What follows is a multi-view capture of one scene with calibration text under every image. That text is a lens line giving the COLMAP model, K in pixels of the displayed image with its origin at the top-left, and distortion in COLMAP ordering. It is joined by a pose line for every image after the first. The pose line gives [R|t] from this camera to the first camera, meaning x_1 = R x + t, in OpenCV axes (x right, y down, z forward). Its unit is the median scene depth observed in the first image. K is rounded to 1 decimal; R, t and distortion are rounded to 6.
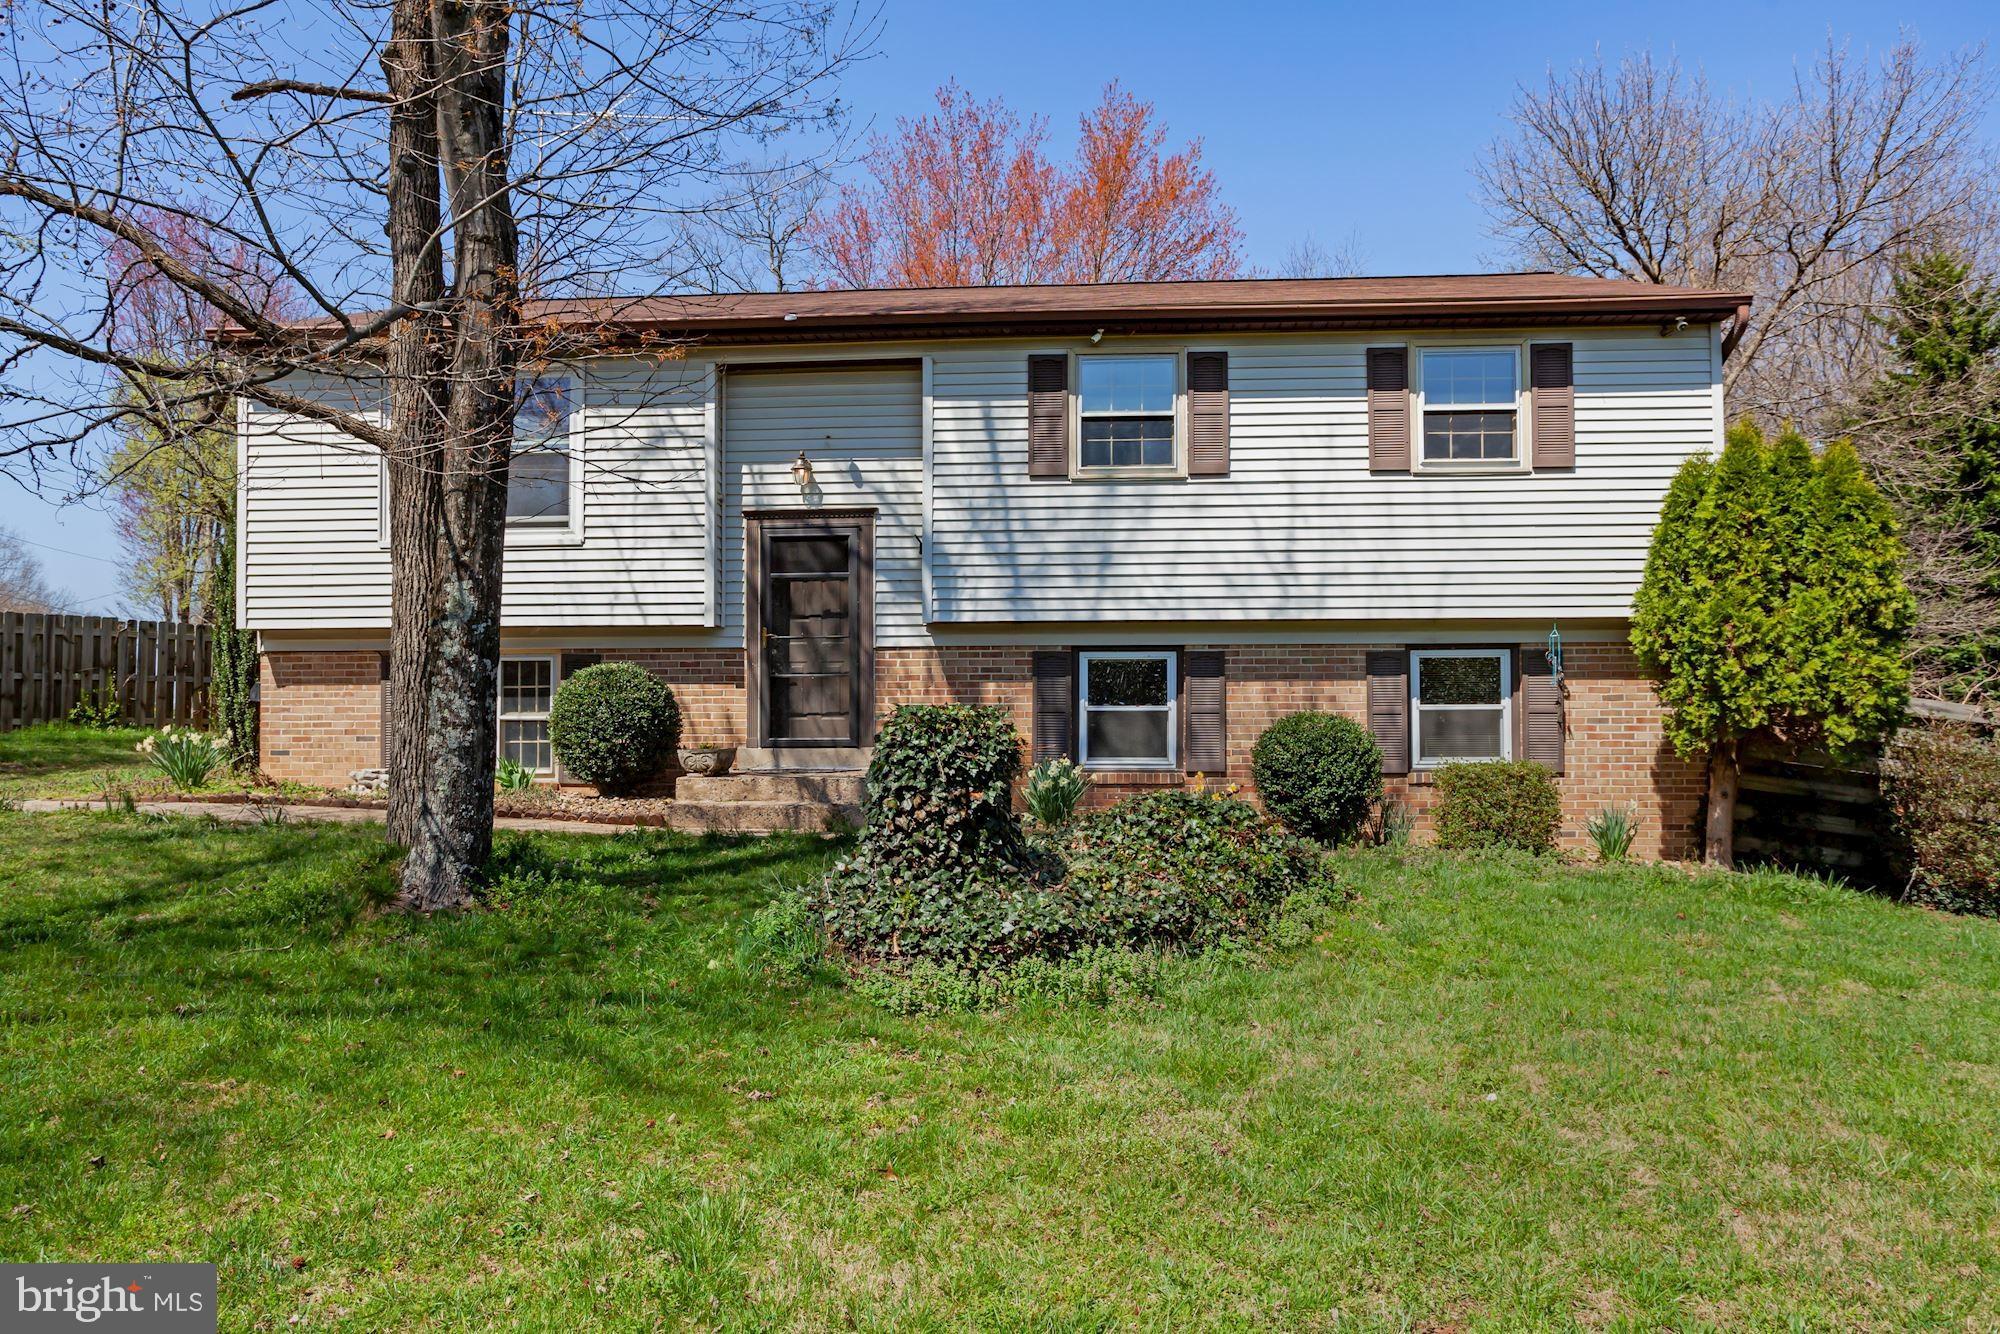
lens RADIAL K [[1414.0, 0, 1000.0], [0, 1414.0, 667.0], [0, 0, 1]] dist [-0.010174, -0.000988]
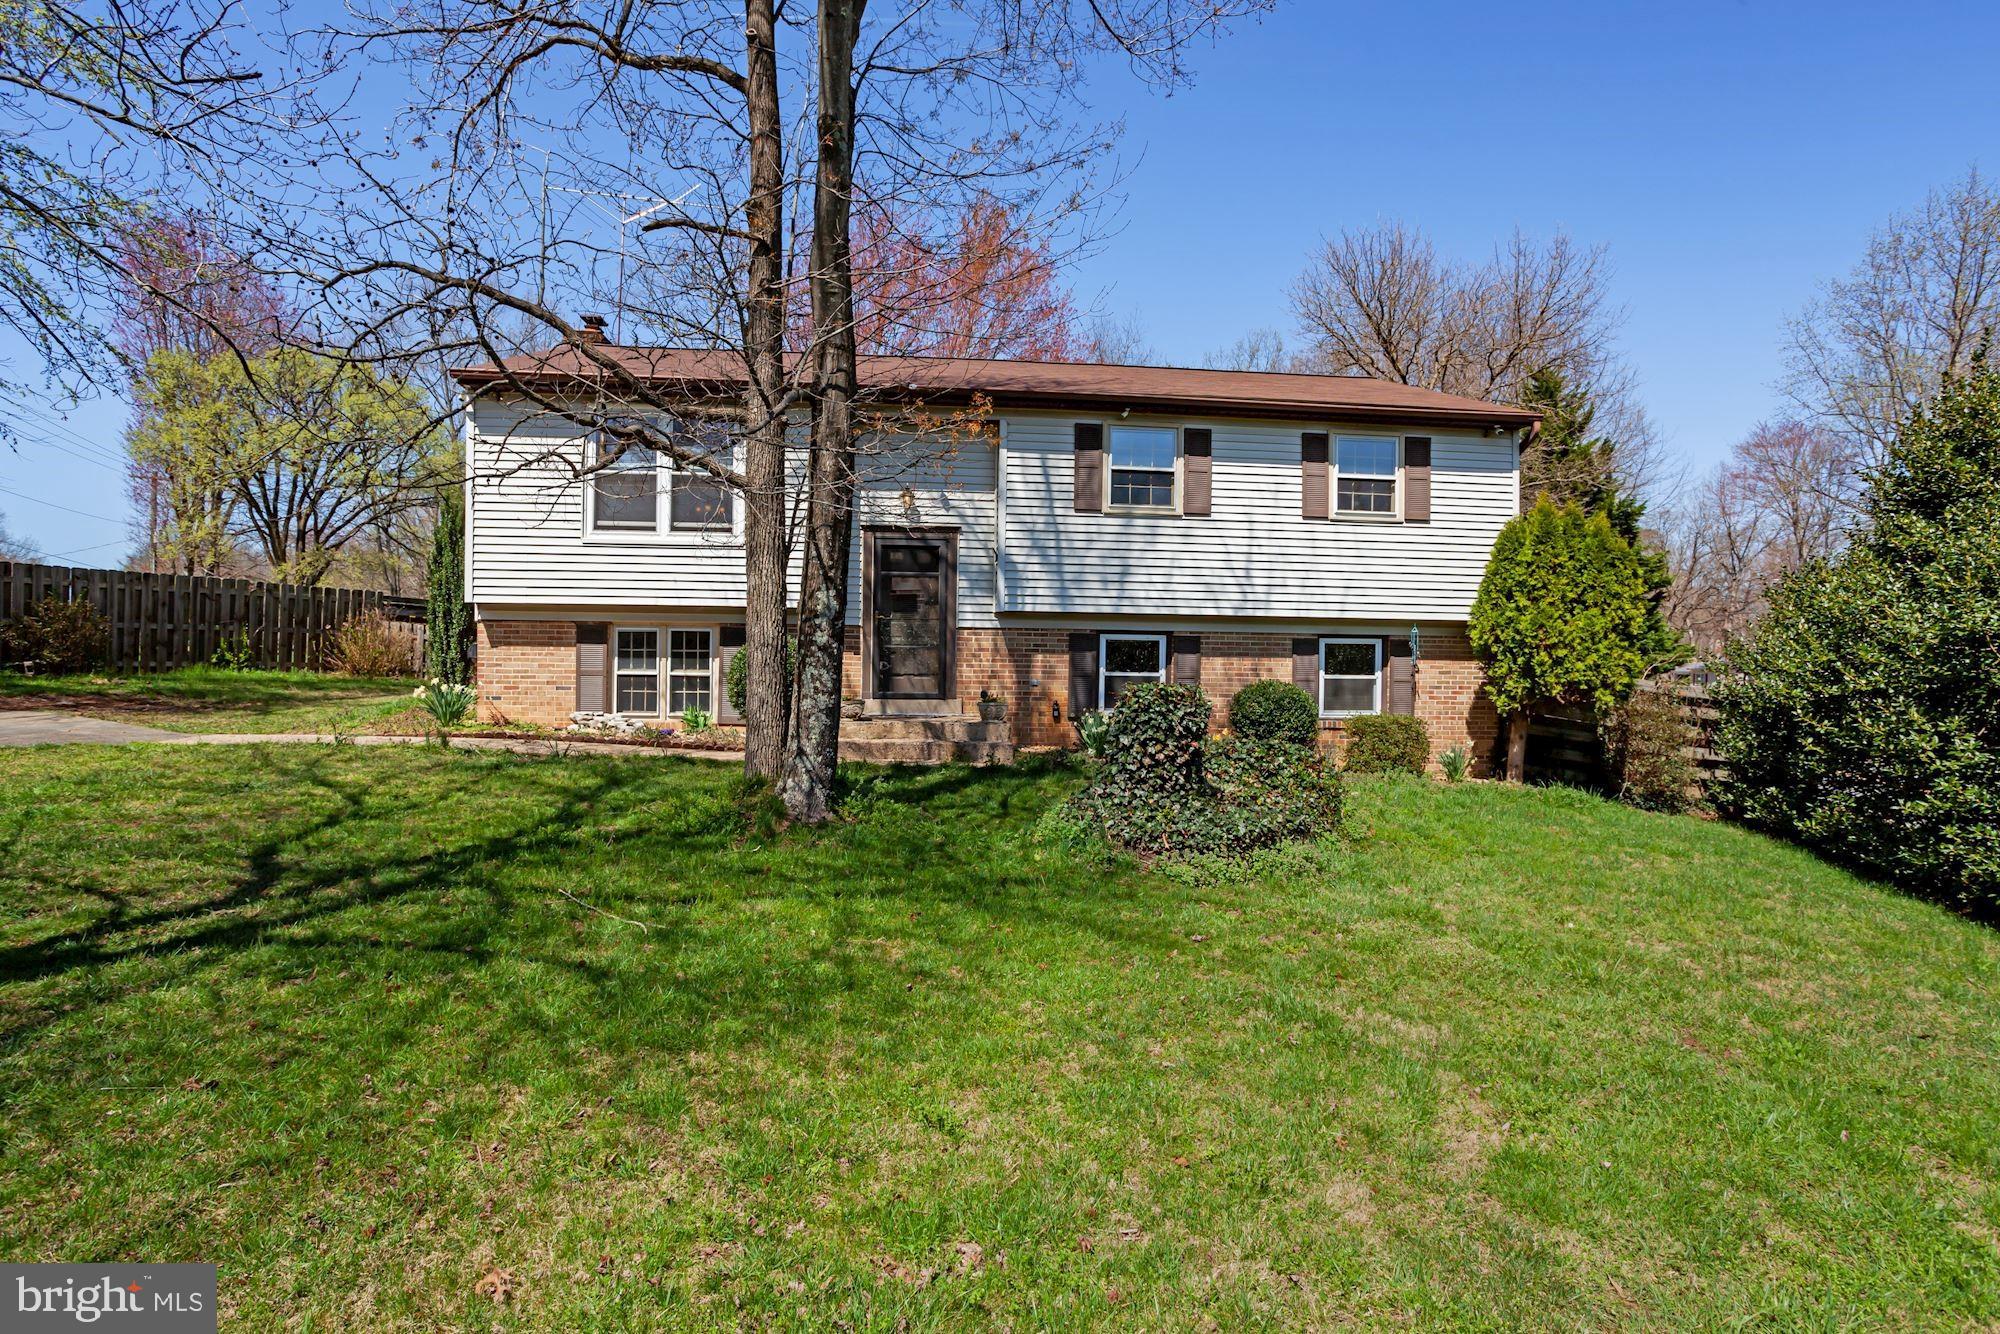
lens RADIAL K [[1095.9, 0, 1000.8], [0, 1095.9, 658.3], [0, 0, 1]] dist [-0.042225, -0.000010]
pose [[0.983416, 0.017377, 0.180529, -0.248084], [-0.023447, 0.999227, 0.031540, -0.019275], [-0.179841, -0.035250, 0.983064, -0.067633]]
